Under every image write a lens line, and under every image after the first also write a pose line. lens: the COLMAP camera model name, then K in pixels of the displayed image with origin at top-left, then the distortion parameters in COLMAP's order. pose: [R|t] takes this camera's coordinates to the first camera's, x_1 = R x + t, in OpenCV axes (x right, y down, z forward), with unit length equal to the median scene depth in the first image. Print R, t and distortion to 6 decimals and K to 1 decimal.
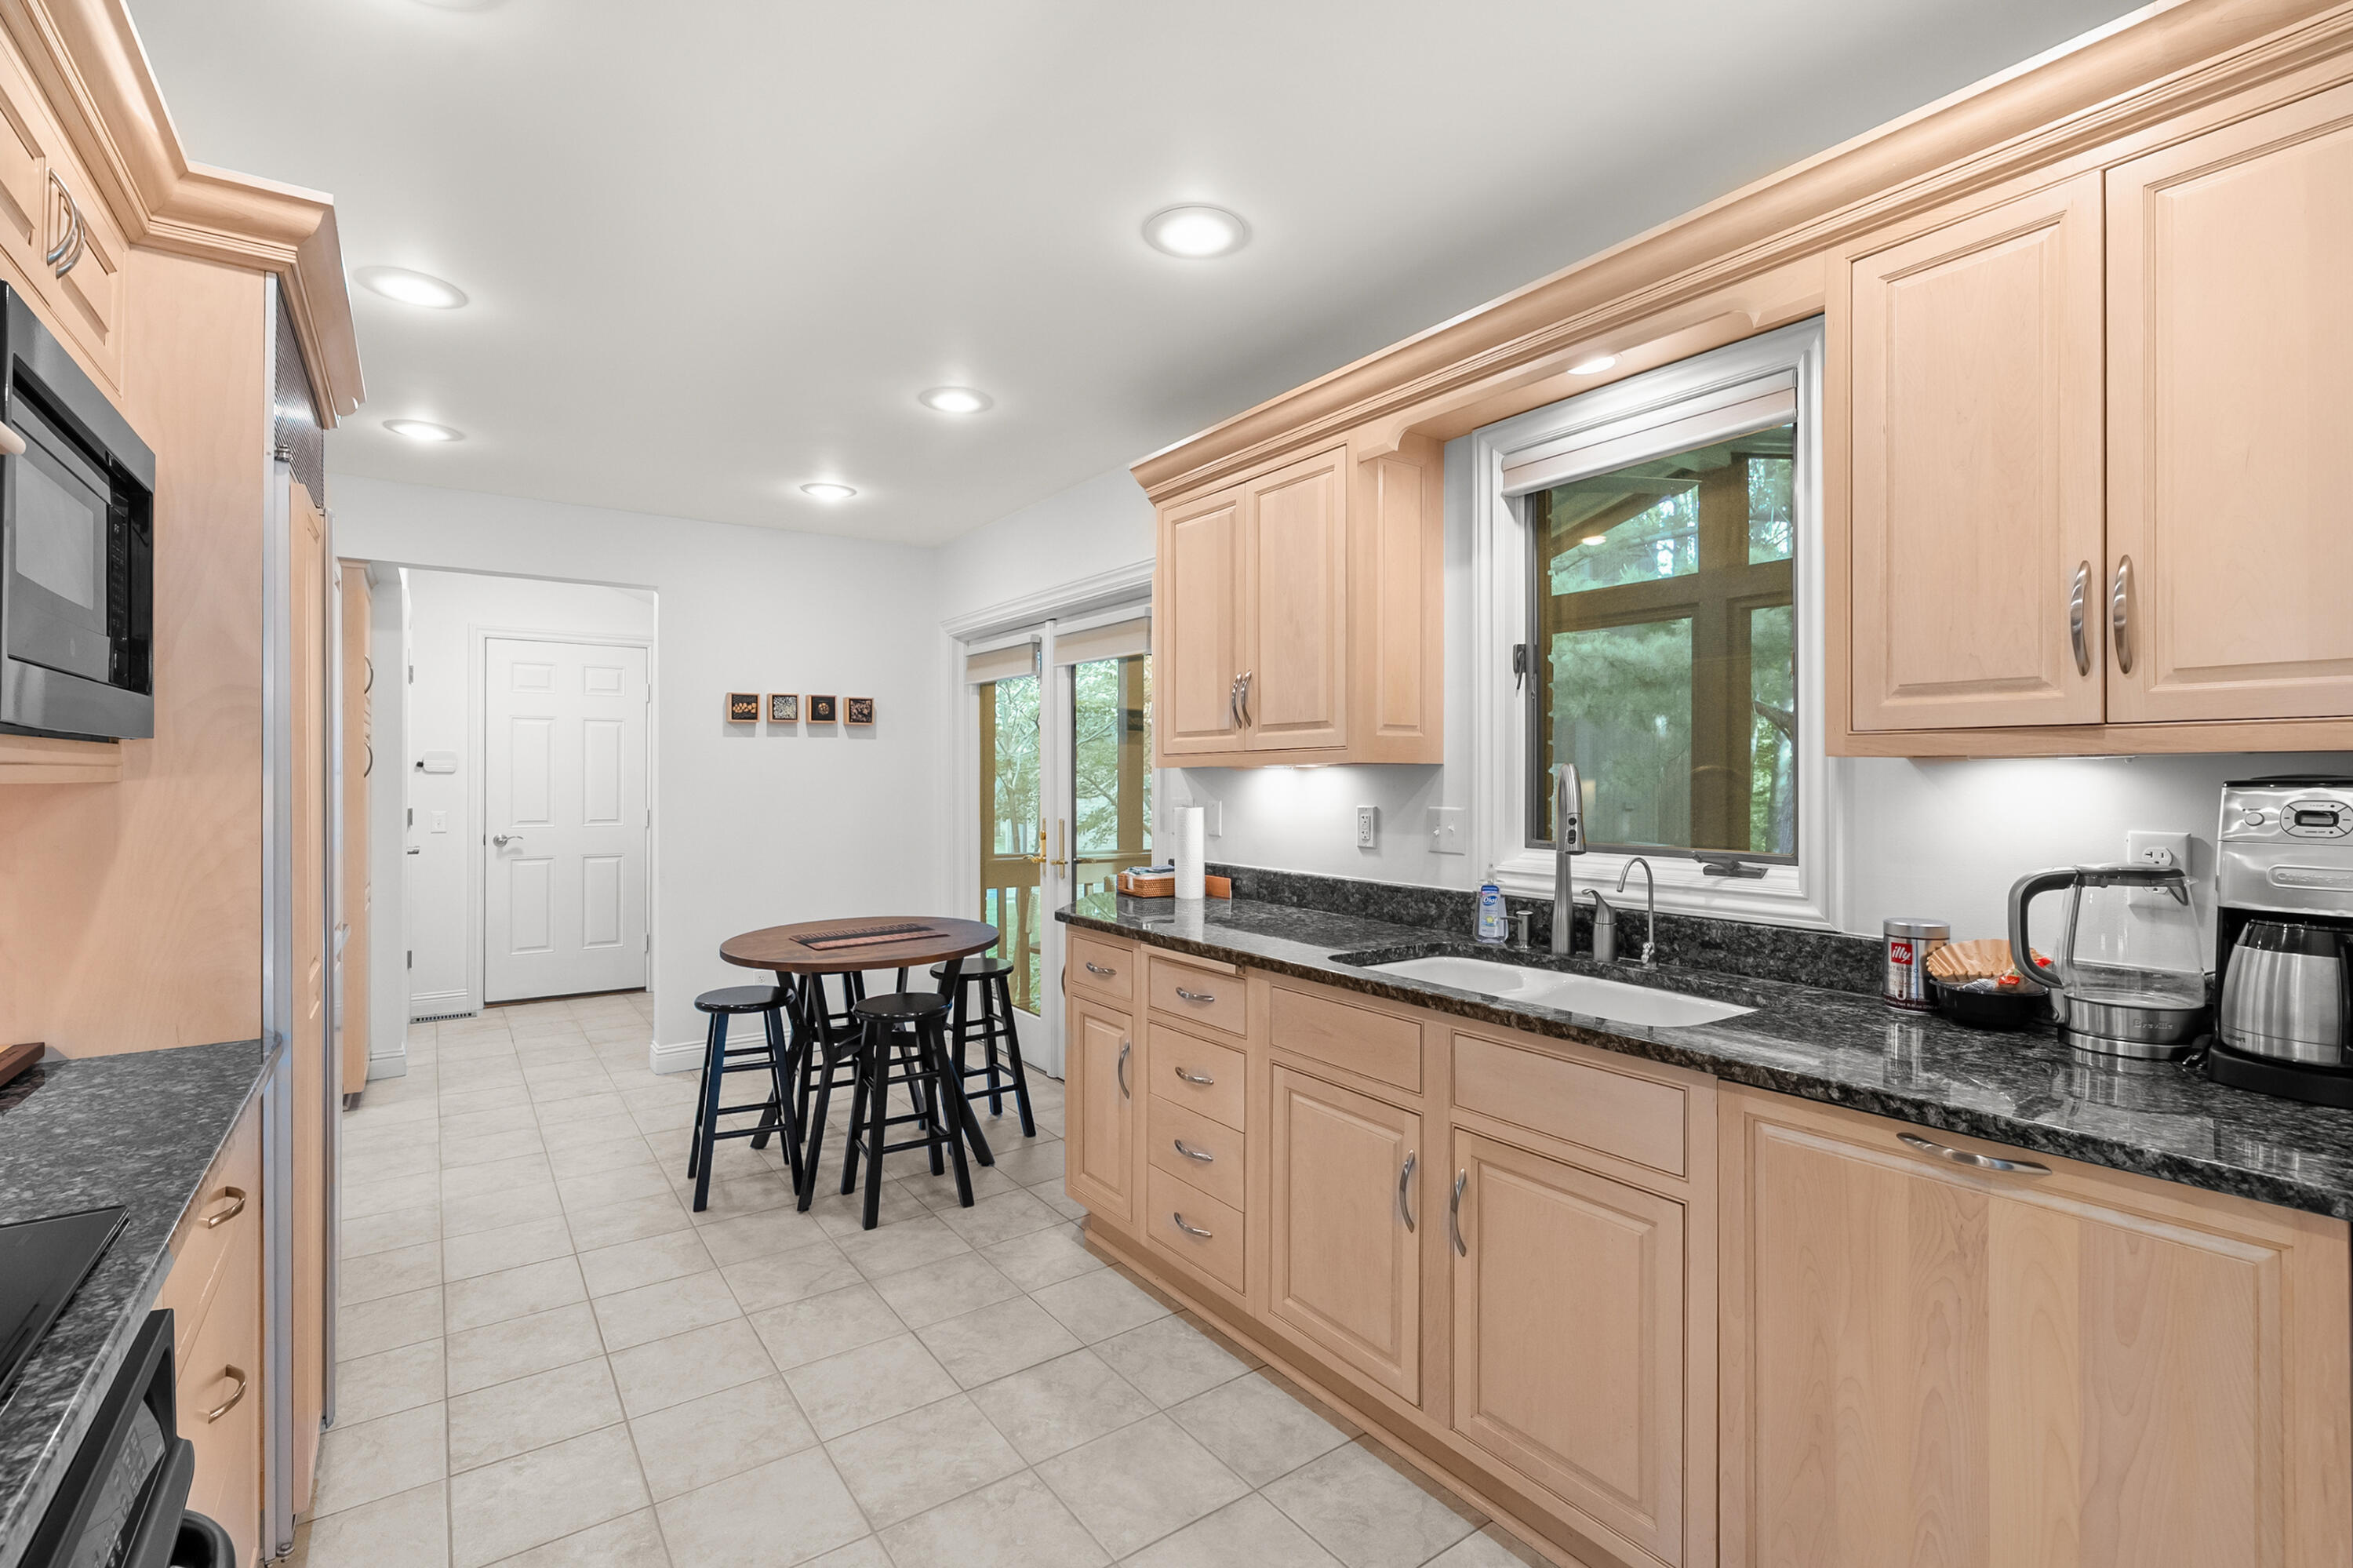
lens RADIAL K [[1070.3, 0, 1176.3], [0, 1070.3, 773.4], [0, 0, 1]] dist [-0.002545, 0.001003]
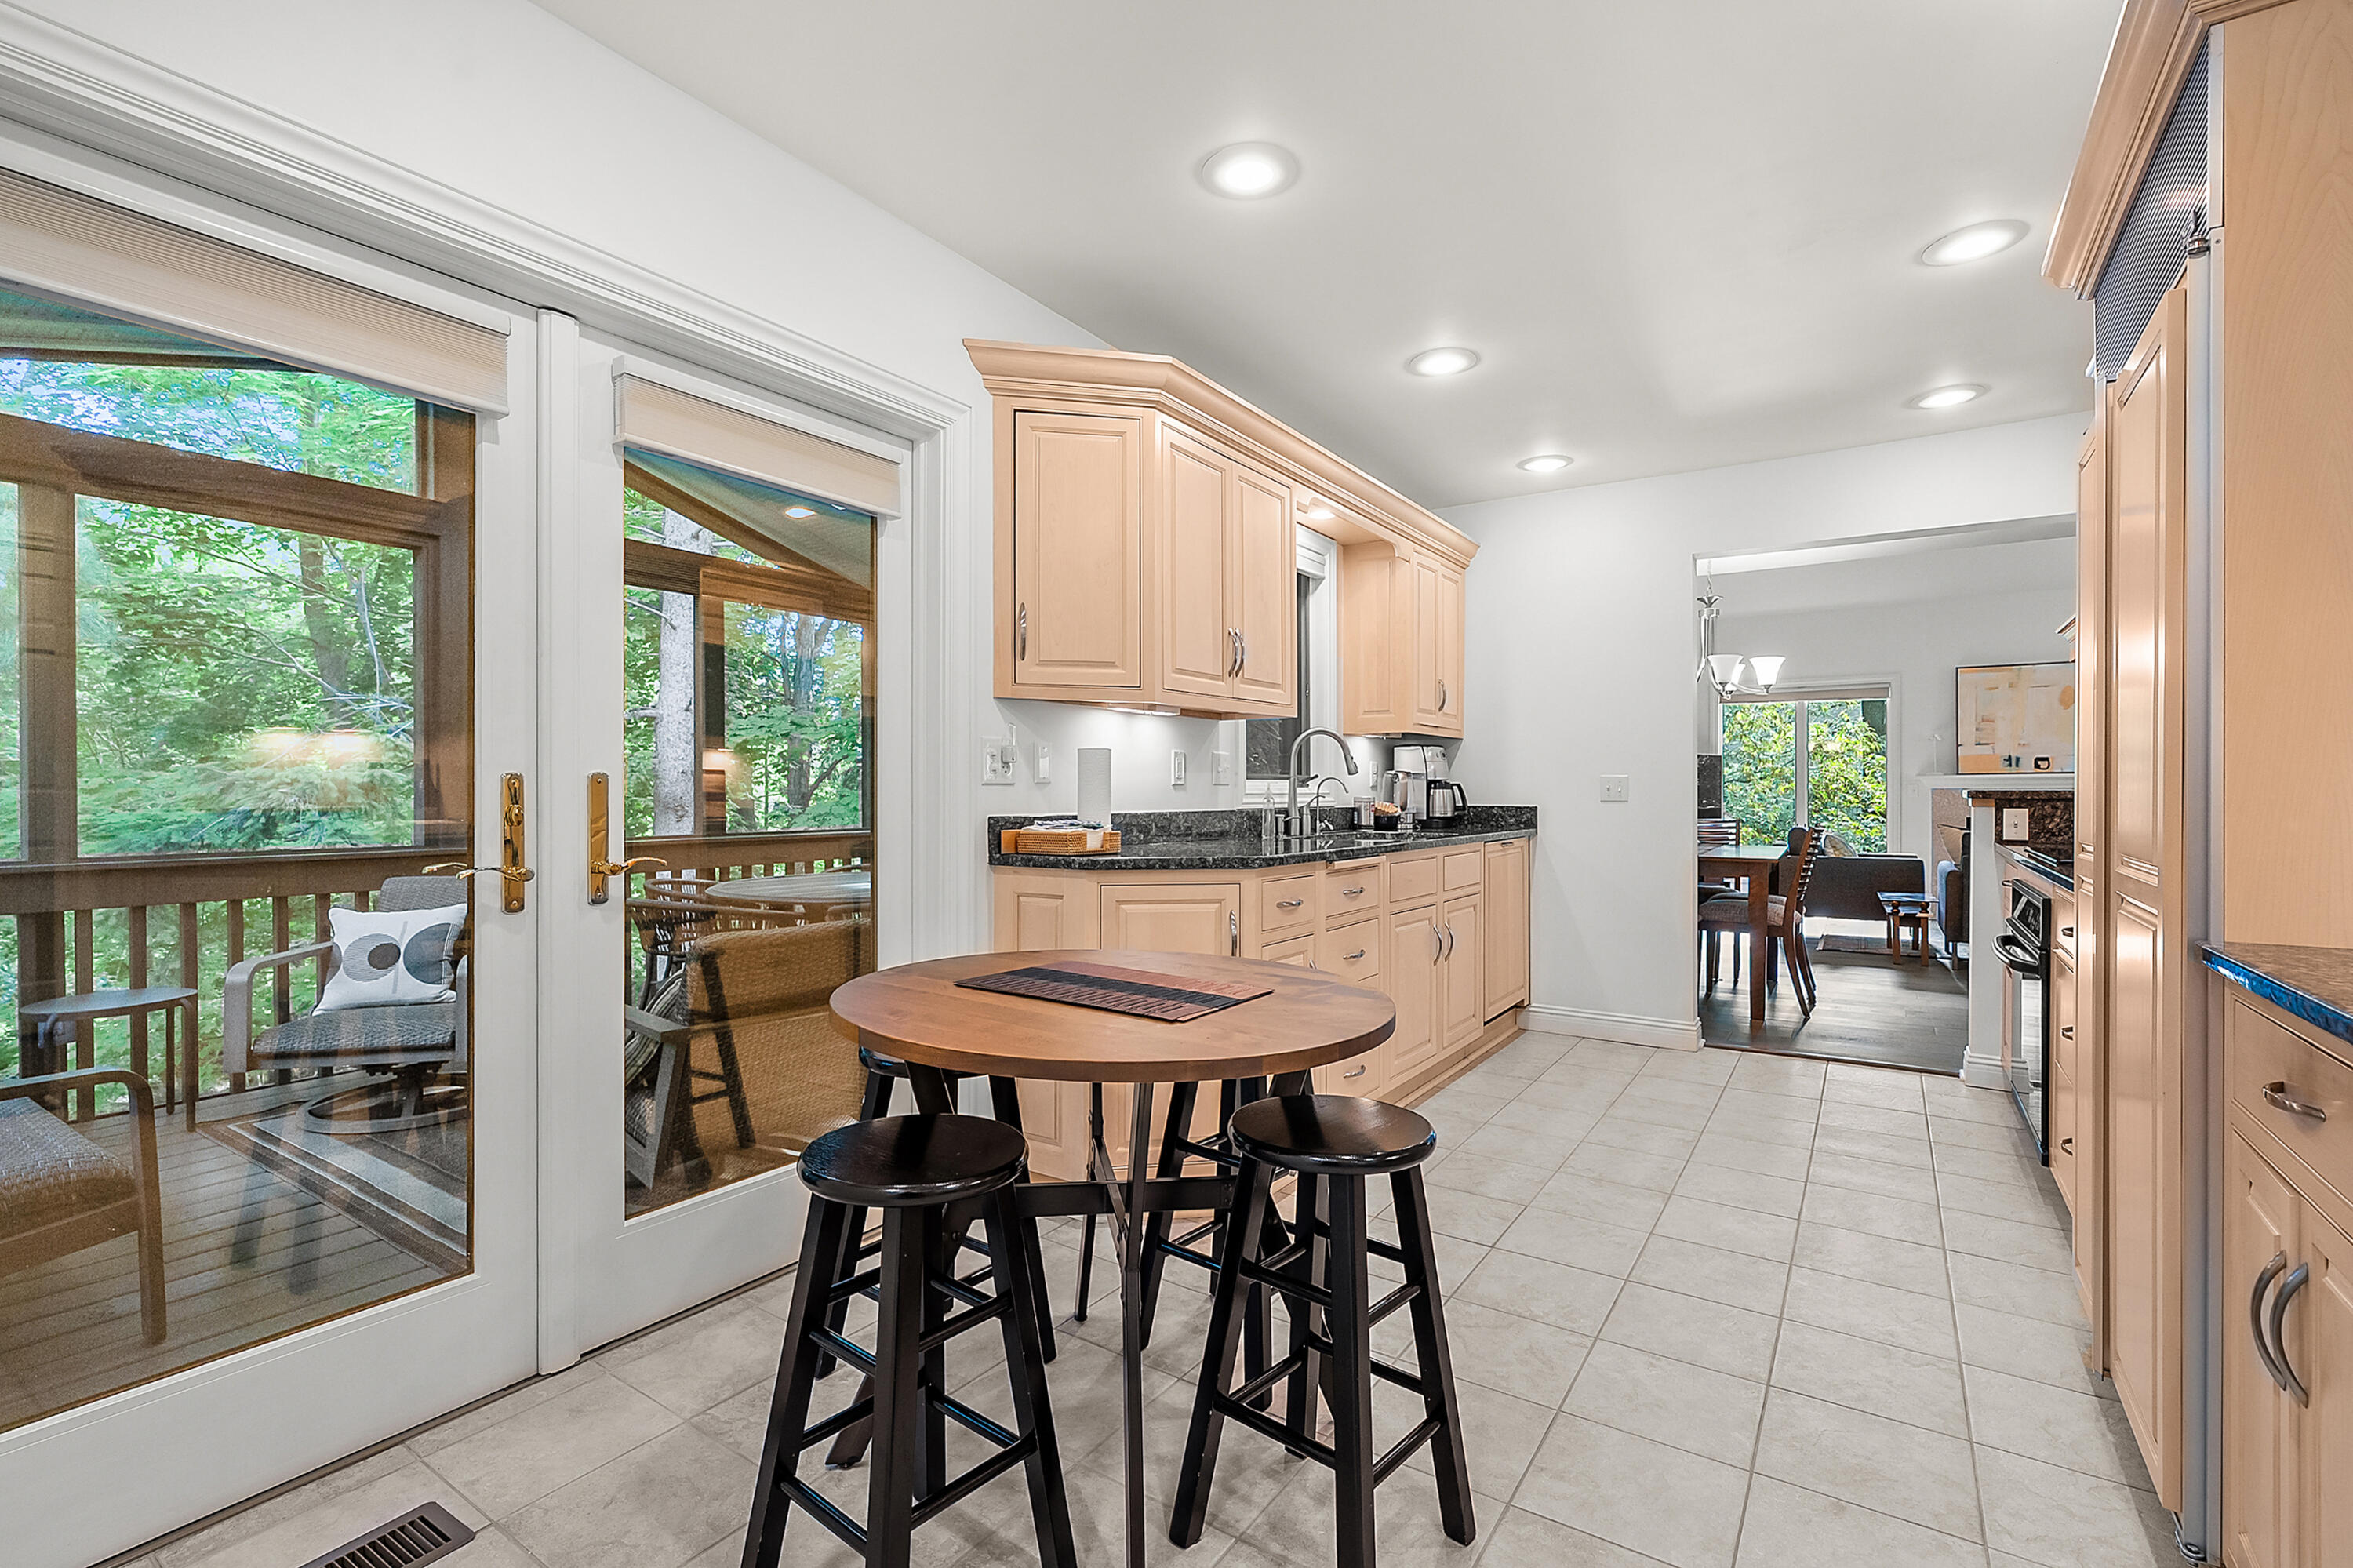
lens RADIAL K [[1070.3, 0, 1164.8], [0, 1070.3, 791.8], [0, 0, 1]] dist [-0.002545, 0.001003]
pose [[-0.362496, -0.002931, 0.931981, -1.010383], [-0.003607, 0.999992, 0.001742, 0.080706], [-0.931978, -0.002730, -0.362503, 1.549673]]
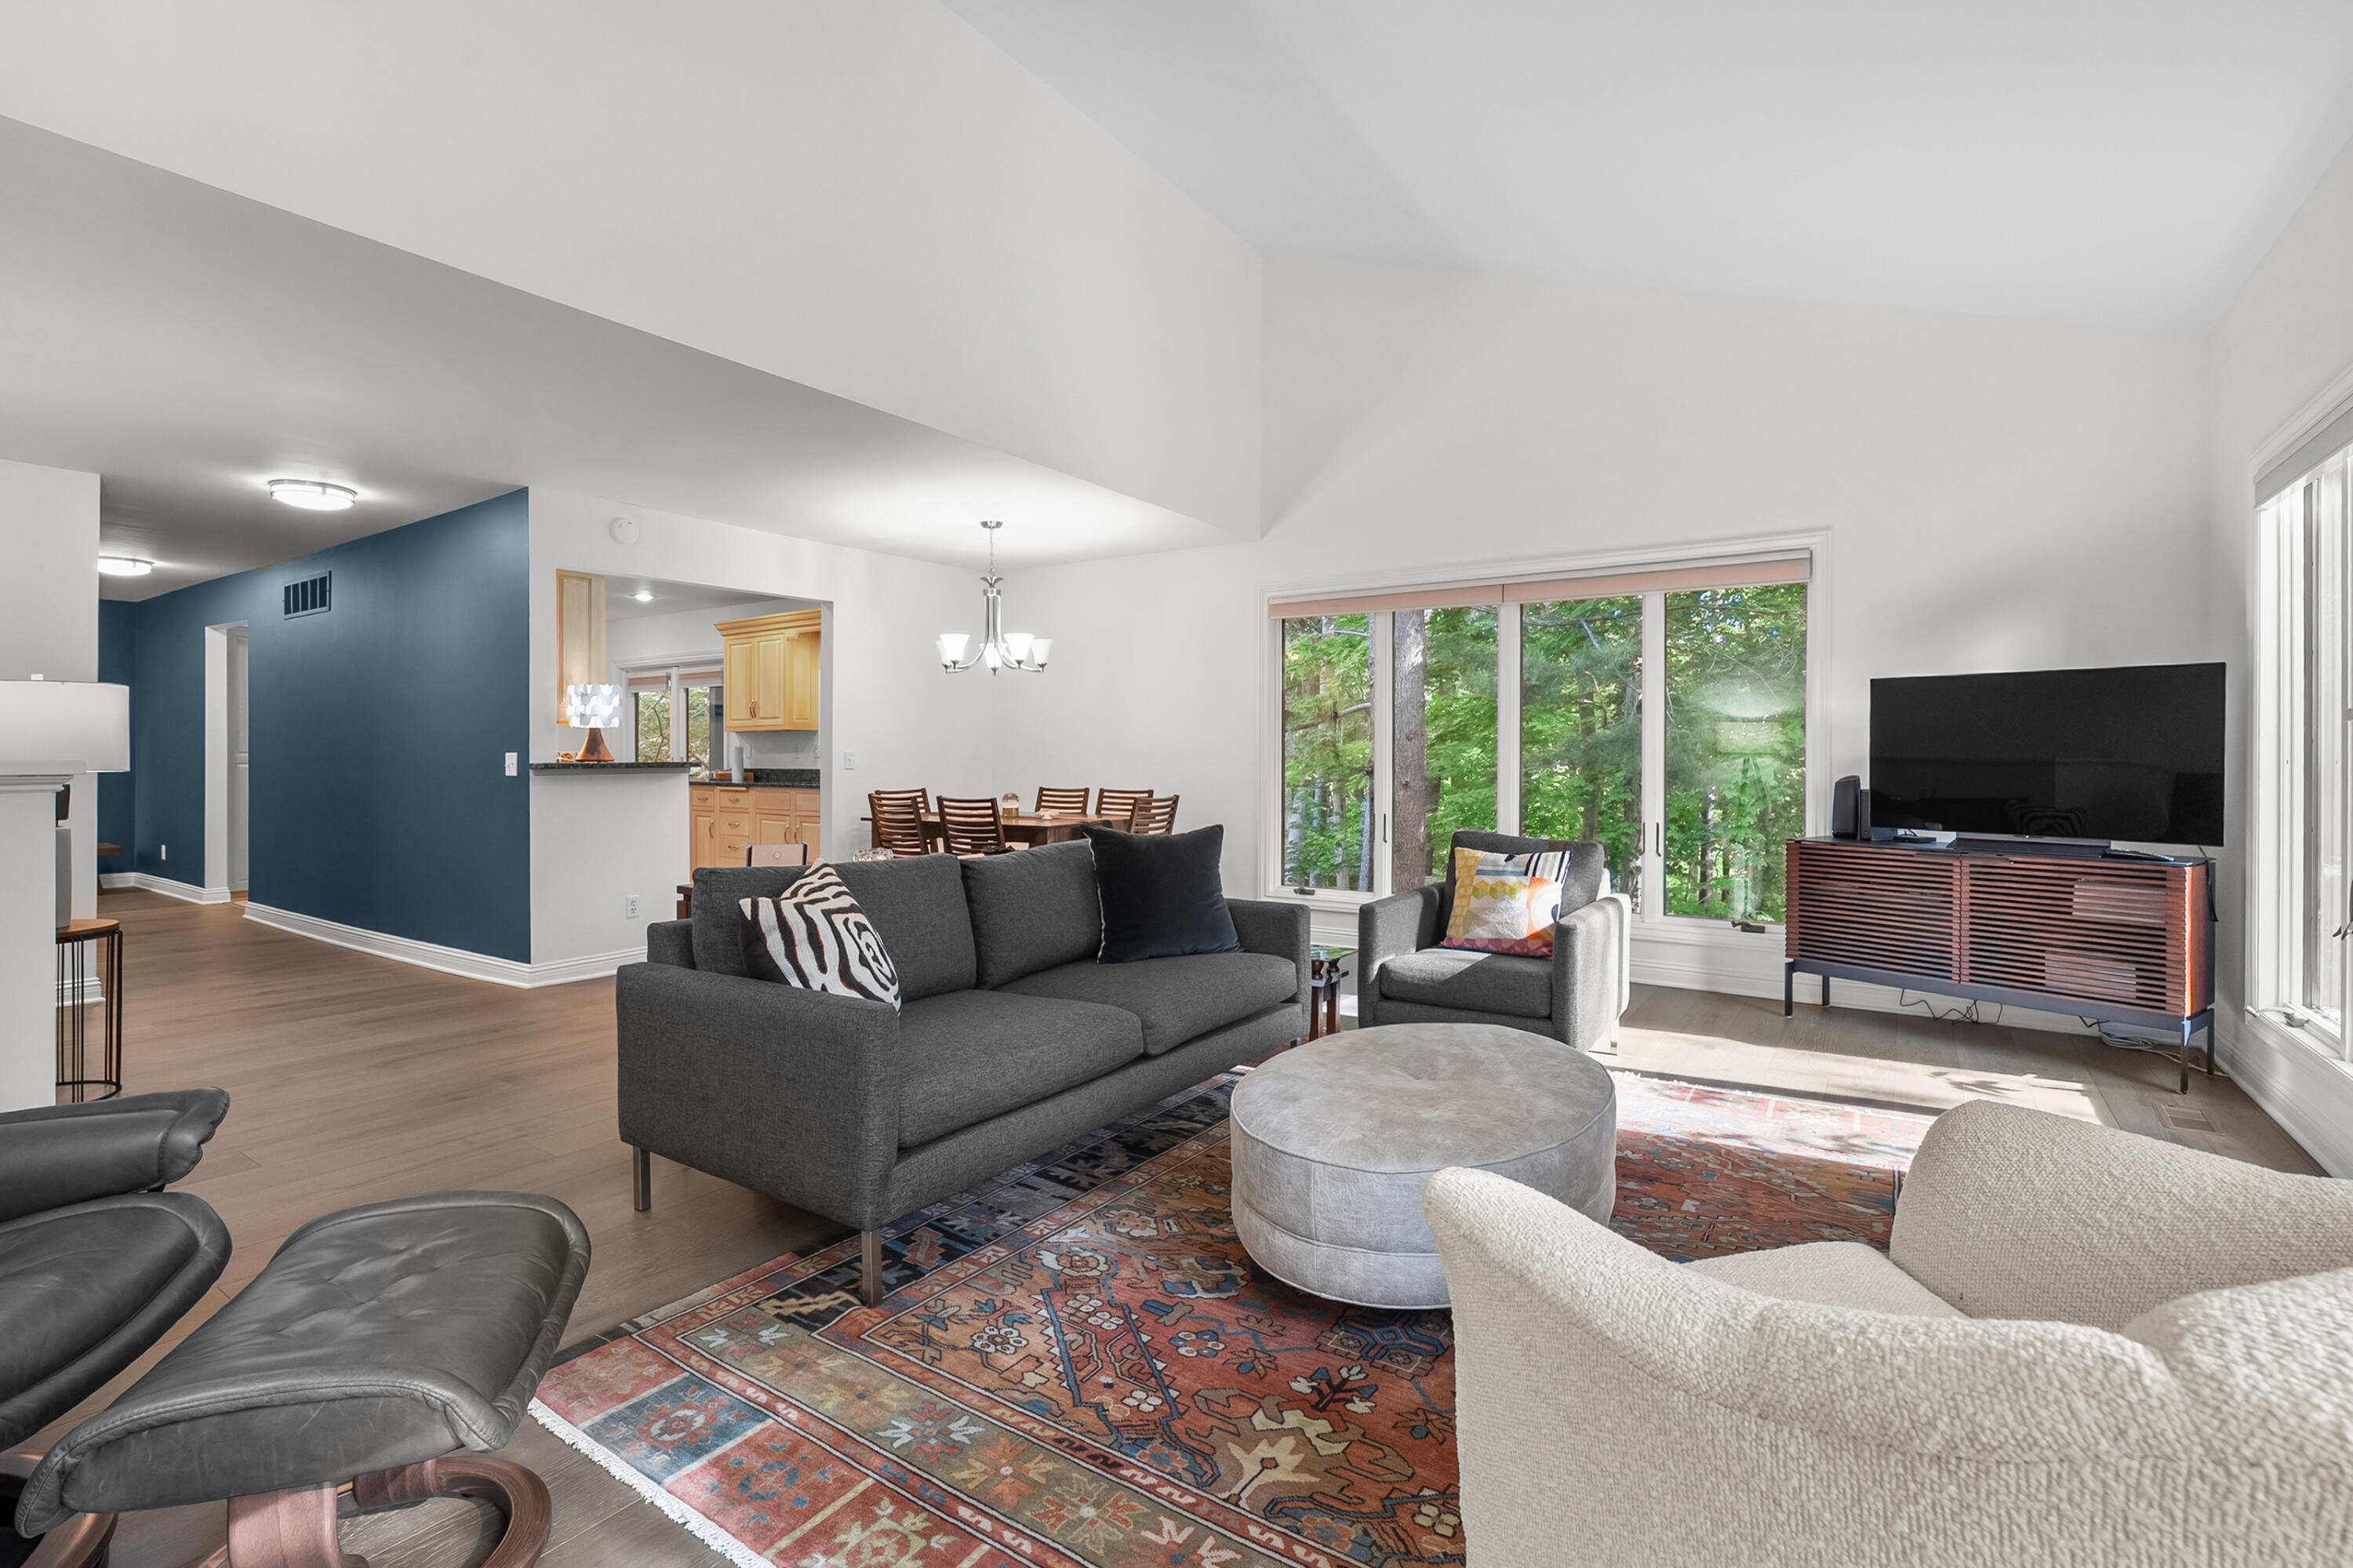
lens RADIAL K [[1070.3, 0, 1179.7], [0, 1070.3, 763.4], [0, 0, 1]] dist [-0.002545, 0.001003]
pose [[0.935545, -0.000381, 0.353206, 0.127546], [-0.001767, 0.999982, 0.005760, 0.071653], [-0.353202, -0.006013, 0.935528, -2.412765]]
